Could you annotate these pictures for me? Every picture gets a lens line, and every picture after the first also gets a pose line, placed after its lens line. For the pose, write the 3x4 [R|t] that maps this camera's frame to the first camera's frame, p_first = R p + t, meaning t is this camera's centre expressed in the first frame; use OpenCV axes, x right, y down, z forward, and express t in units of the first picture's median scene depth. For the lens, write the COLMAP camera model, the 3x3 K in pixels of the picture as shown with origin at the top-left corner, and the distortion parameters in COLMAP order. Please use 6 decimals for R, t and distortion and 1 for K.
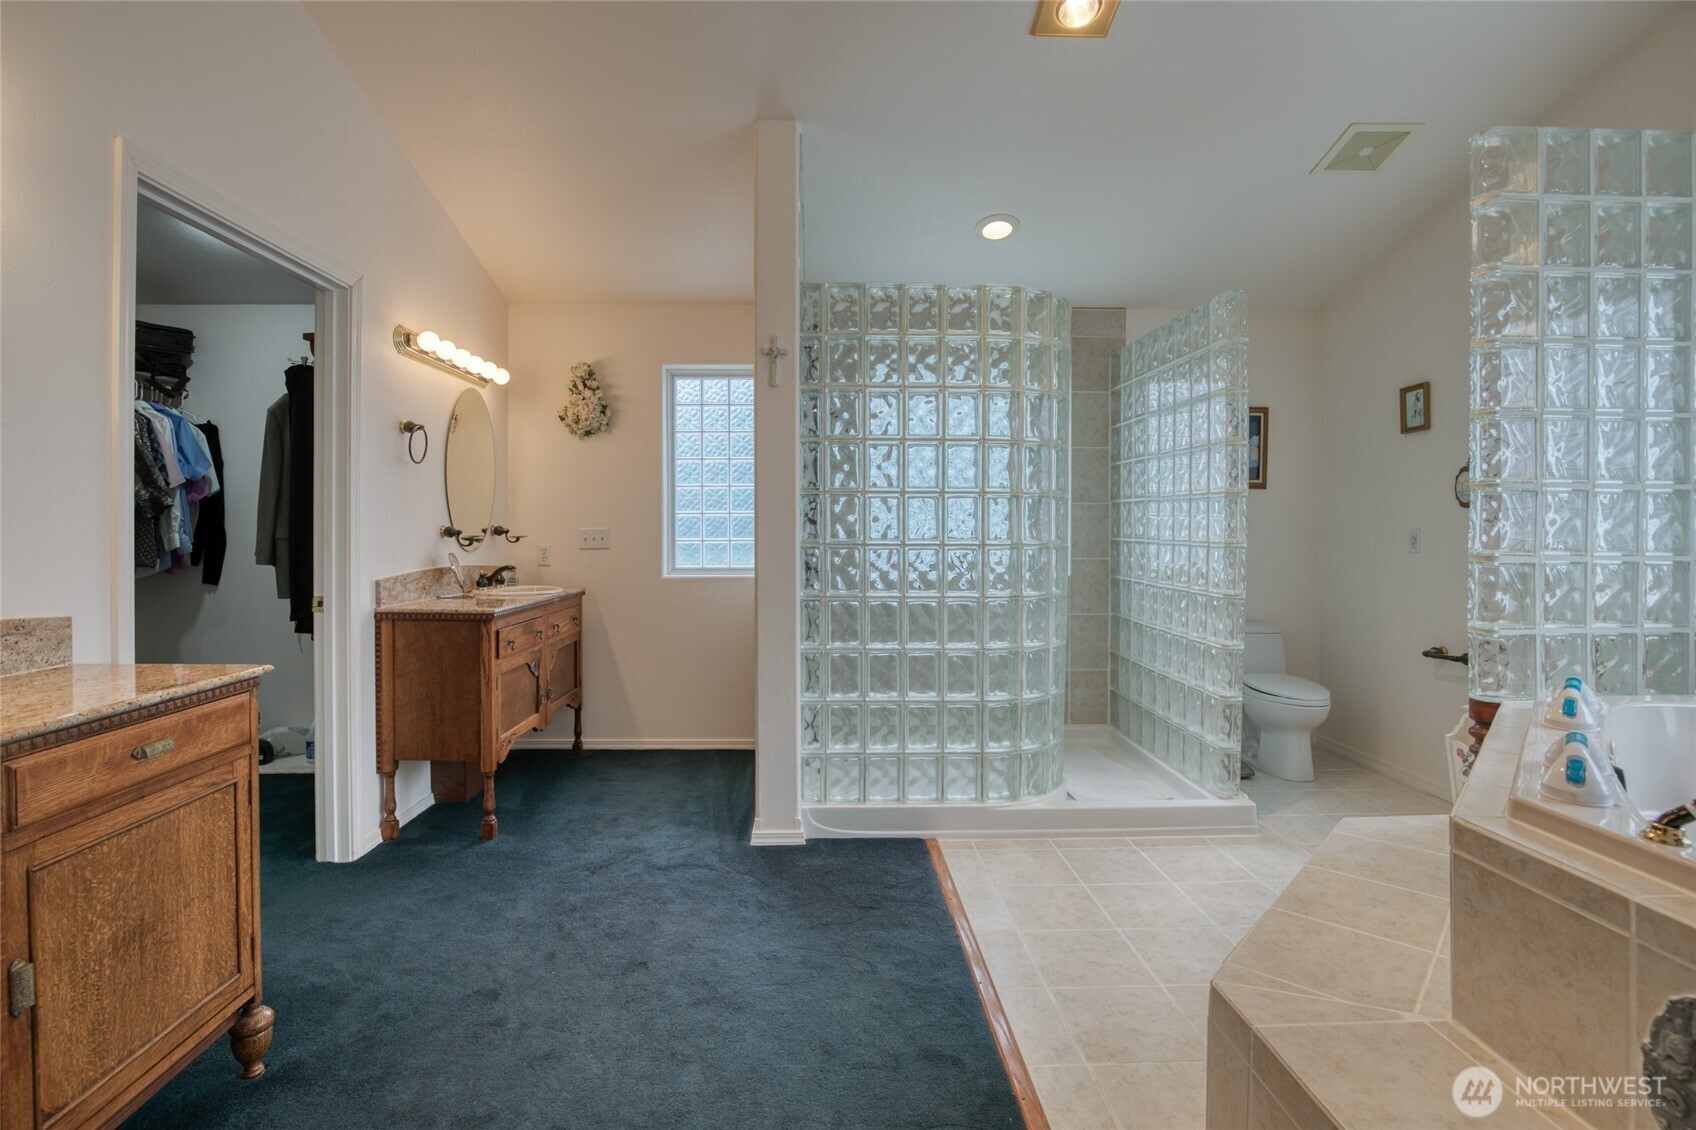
lens RADIAL K [[789.9, 0, 843.8], [0, 789.9, 541.1], [0, 0, 1]] dist [-0.023339, 0.000985]
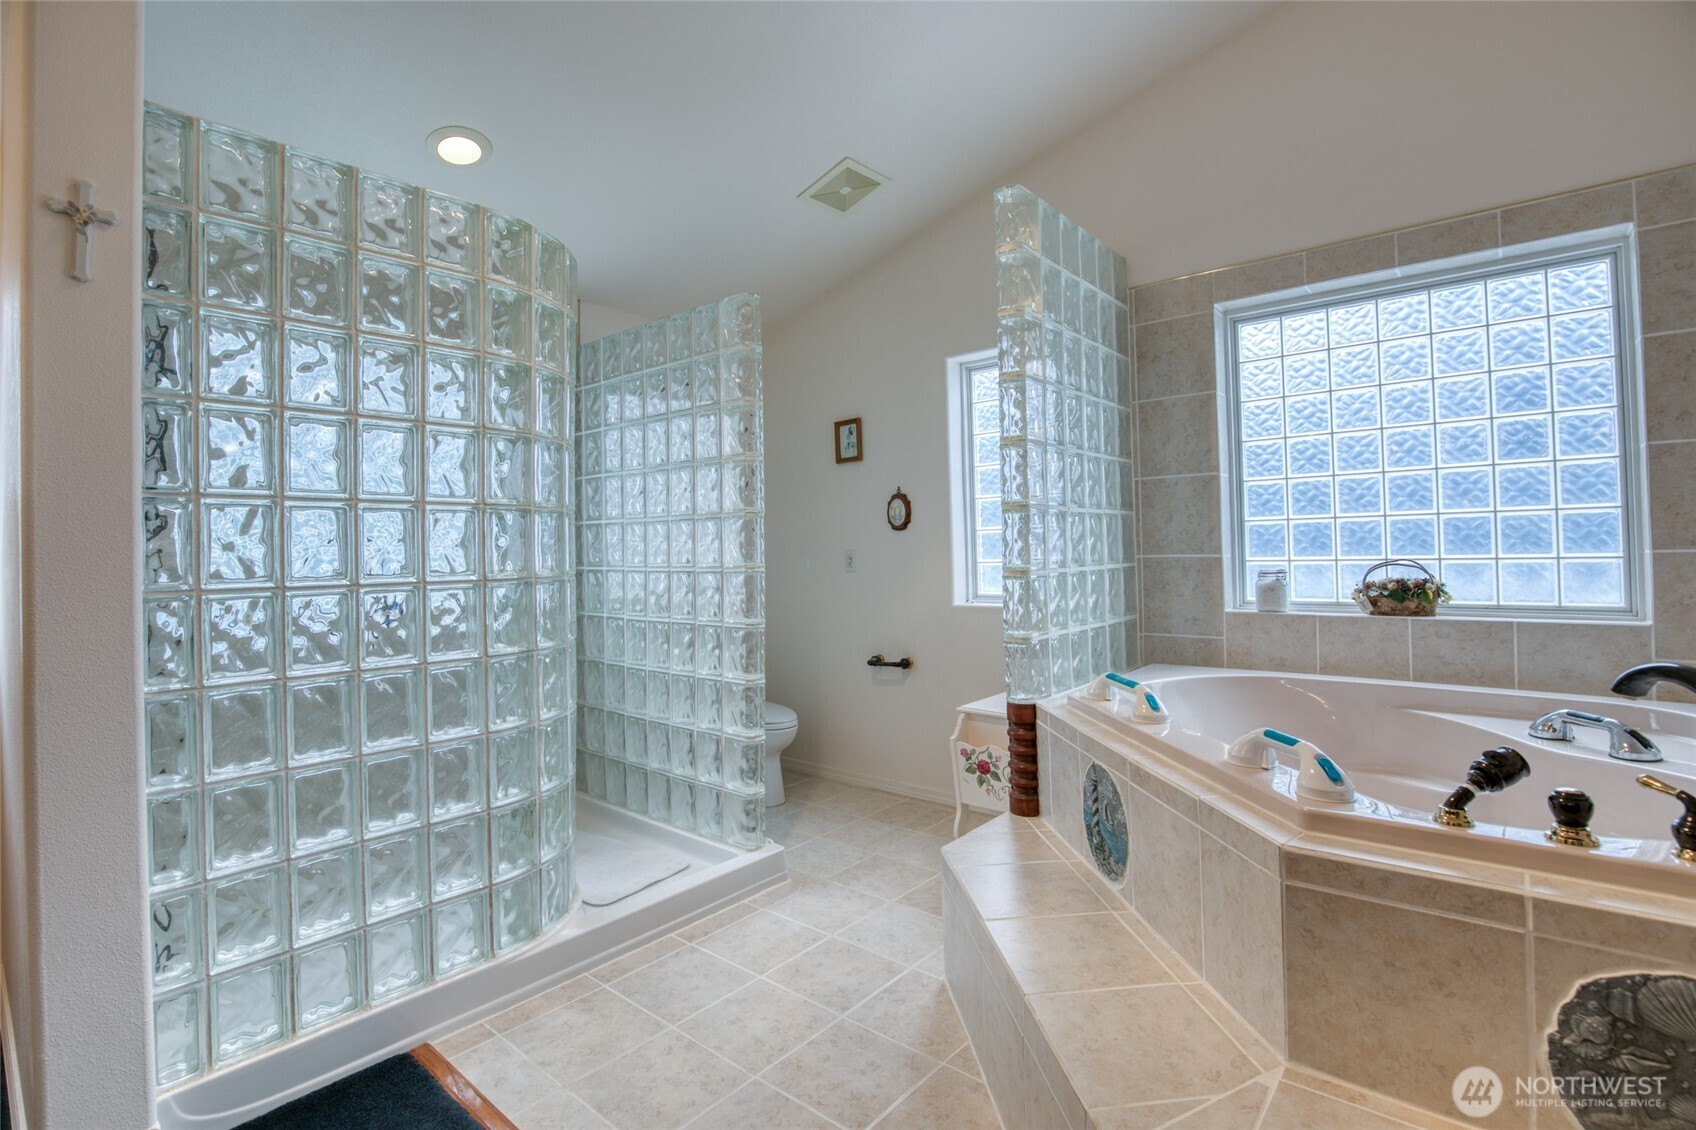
lens RADIAL K [[789.9, 0, 843.8], [0, 789.9, 541.1], [0, 0, 1]] dist [-0.023339, 0.000985]
pose [[0.681386, -0.005284, 0.731905, -0.111084], [0.032605, 0.999200, -0.023141, -0.003532], [-0.731197, 0.039632, 0.681014, 0.304314]]
